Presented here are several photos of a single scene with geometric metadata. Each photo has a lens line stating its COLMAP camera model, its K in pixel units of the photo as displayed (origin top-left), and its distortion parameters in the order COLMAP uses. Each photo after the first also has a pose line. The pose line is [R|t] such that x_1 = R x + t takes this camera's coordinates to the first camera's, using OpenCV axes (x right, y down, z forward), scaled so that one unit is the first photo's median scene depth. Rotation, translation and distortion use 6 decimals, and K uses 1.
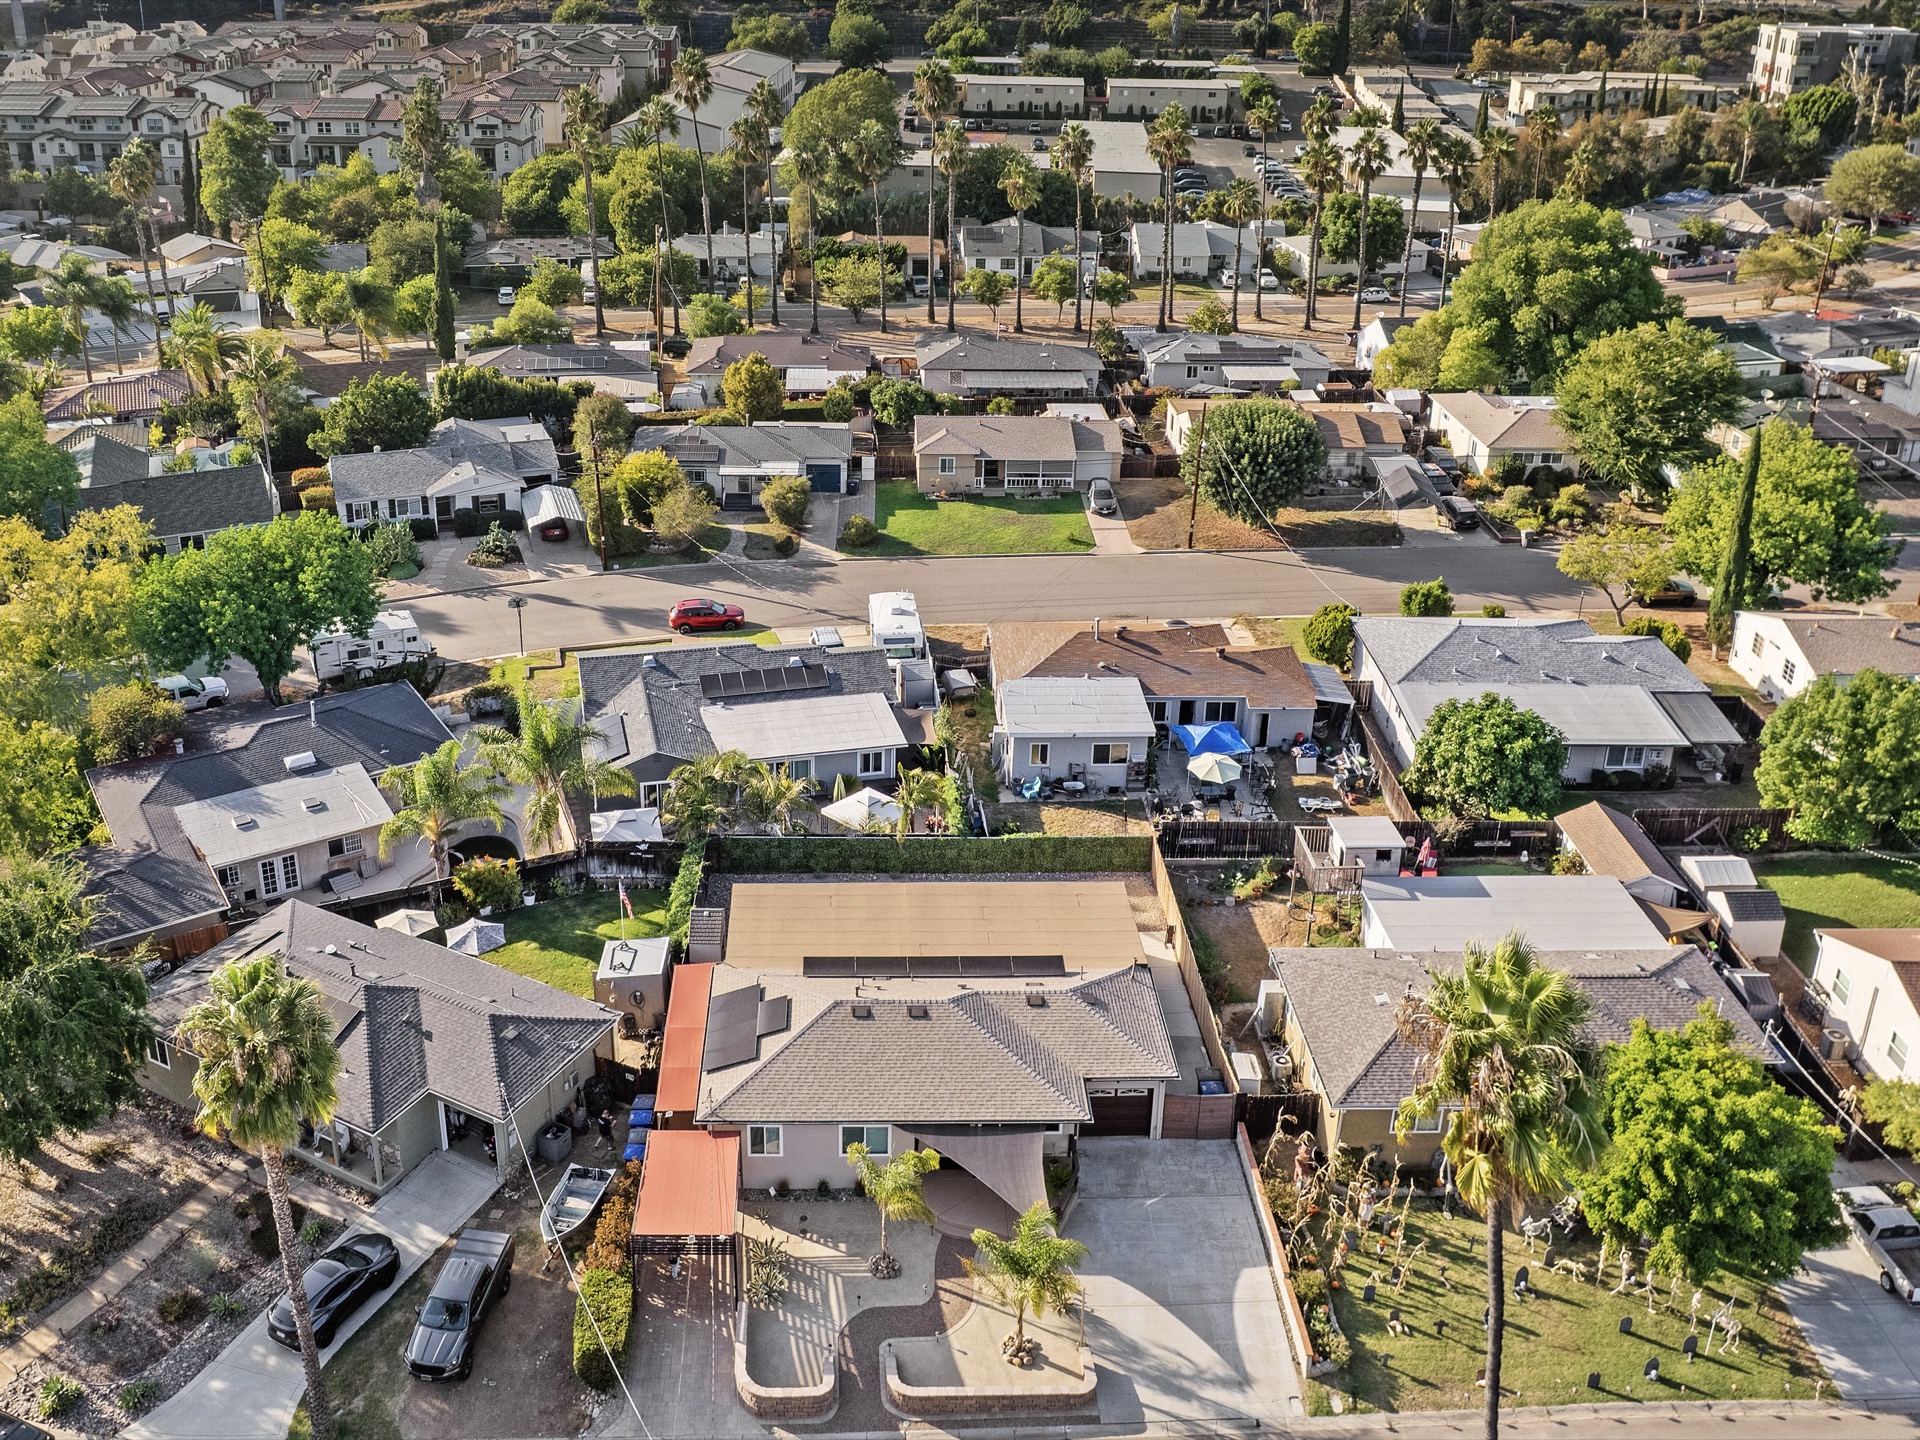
lens RADIAL K [[1715.6, 0, 878.6], [0, 1715.6, 650.3], [0, 0, 1]] dist [-0.056033, 0.004949]
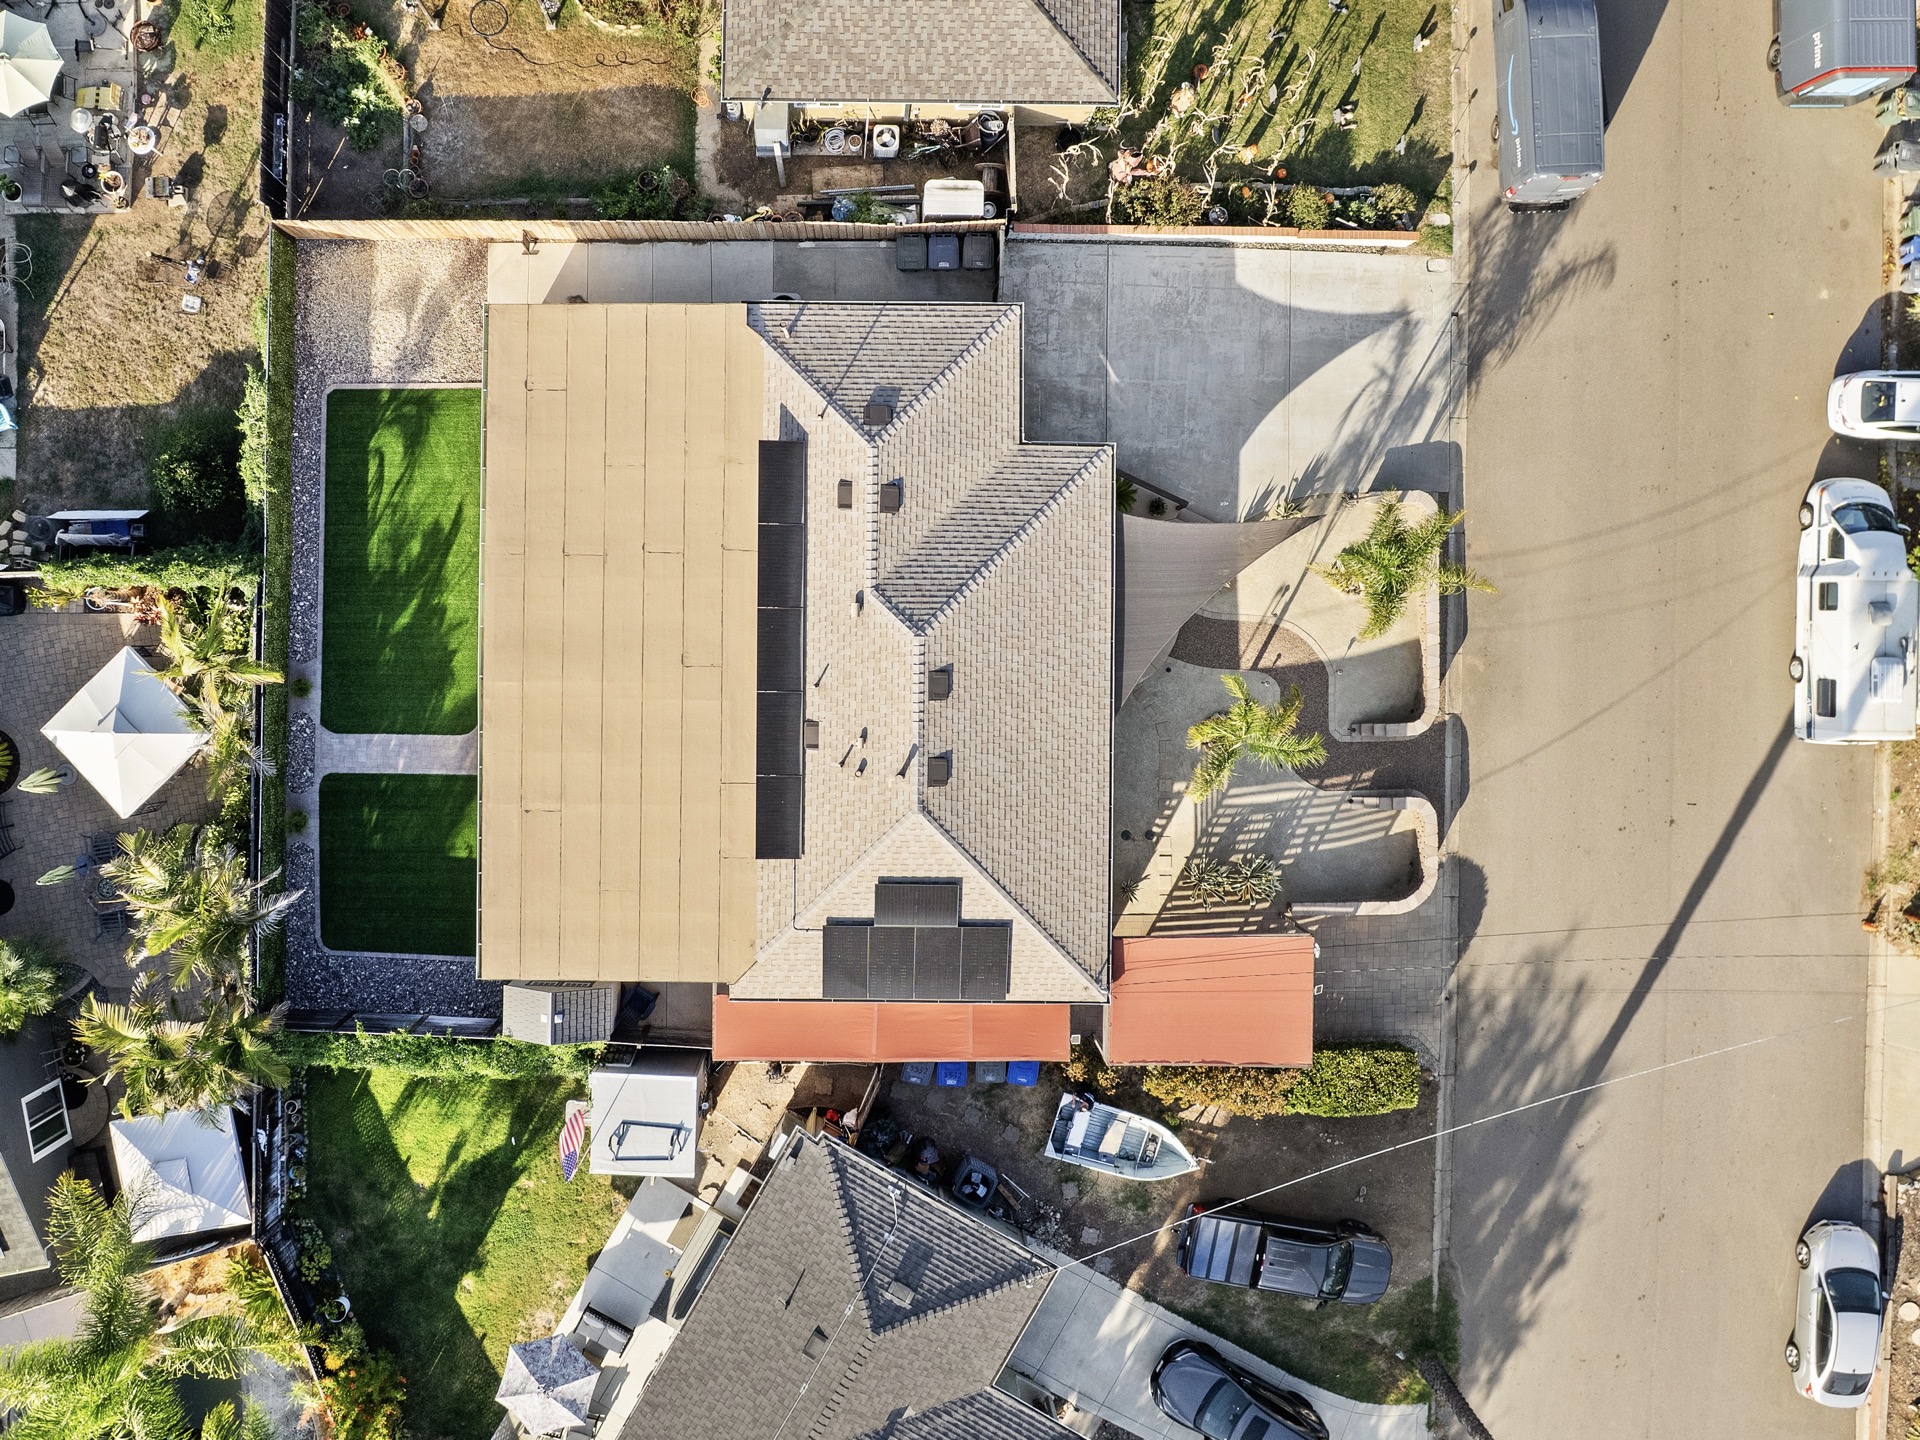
lens RADIAL K [[1715.6, 0, 878.6], [0, 1715.6, 650.3], [0, 0, 1]] dist [-0.056033, 0.004949]
pose [[0.023639, -0.999720, 0.001299, 0.017248], [0.401181, 0.010676, 0.915936, -0.197974], [-0.915694, -0.021131, 0.401321, 0.381766]]
